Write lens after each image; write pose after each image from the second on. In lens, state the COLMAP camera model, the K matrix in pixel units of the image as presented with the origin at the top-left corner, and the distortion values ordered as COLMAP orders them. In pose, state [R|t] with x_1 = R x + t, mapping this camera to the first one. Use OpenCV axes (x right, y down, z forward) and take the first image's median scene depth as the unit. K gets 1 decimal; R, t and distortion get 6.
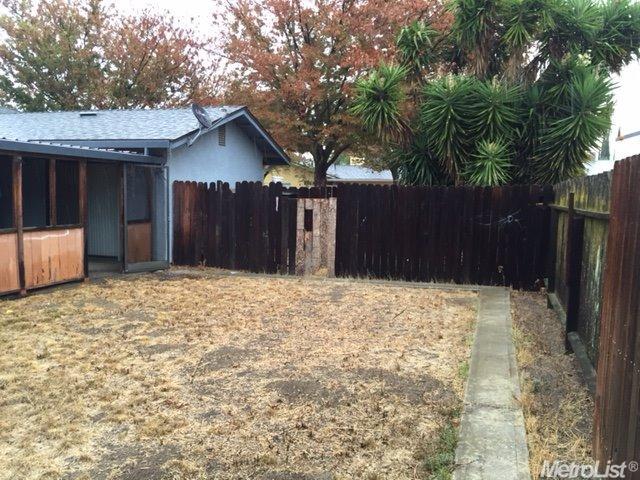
lens RADIAL K [[545.4, 0, 317.9], [0, 545.4, 240.6], [0, 0, 1]] dist [0.083364, -0.104554]
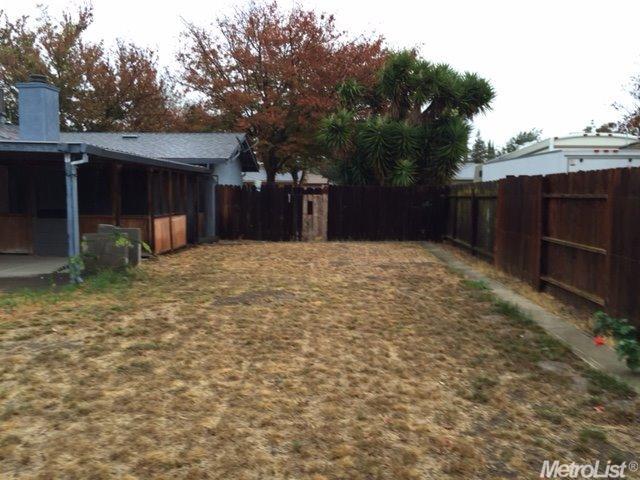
lens RADIAL K [[545.4, 0, 317.9], [0, 545.4, 240.6], [0, 0, 1]] dist [0.083364, -0.104554]
pose [[0.964007, -0.035384, 0.263511, -0.406384], [0.035343, 0.999363, 0.004899, 0.050877], [-0.263517, 0.004590, 0.964644, -0.552928]]
